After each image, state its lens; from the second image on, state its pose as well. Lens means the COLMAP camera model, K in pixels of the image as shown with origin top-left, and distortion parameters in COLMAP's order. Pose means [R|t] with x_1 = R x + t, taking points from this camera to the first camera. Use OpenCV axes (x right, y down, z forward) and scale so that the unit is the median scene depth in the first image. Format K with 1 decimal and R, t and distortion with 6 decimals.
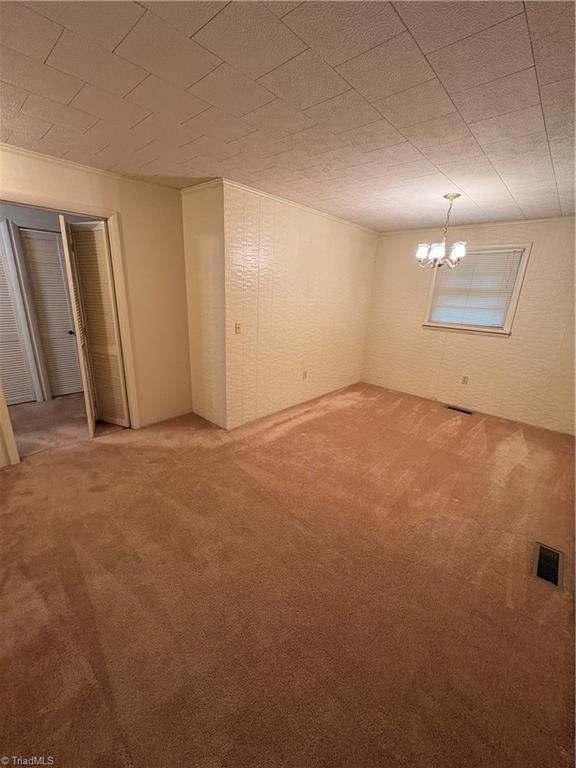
lens RADIAL K [[304.8, 0, 287.6], [0, 304.8, 381.8], [0, 0, 1]] dist [-0.001435, 0.000143]
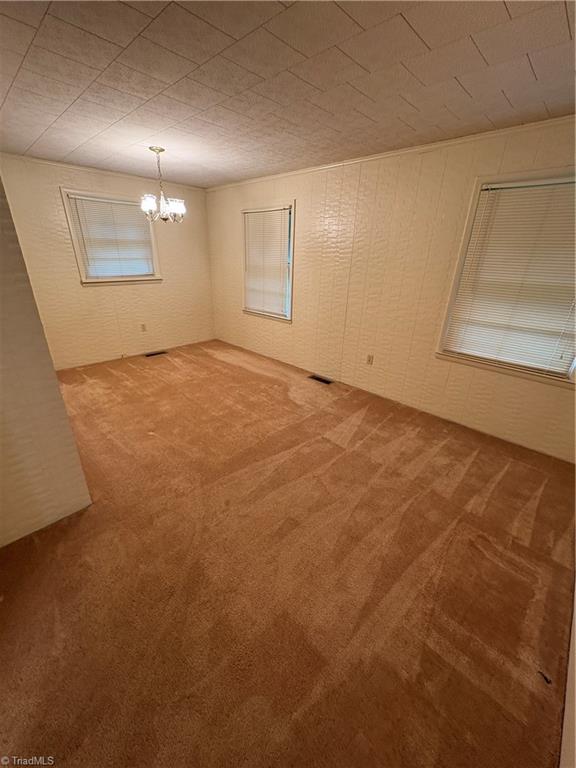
lens RADIAL K [[304.8, 0, 287.6], [0, 304.8, 381.8], [0, 0, 1]] dist [-0.001435, 0.000143]
pose [[0.020980, -0.426658, 0.904170, -0.523687], [0.268186, 0.873626, 0.406022, -0.154203], [-0.963139, 0.233968, 0.132753, 0.437490]]
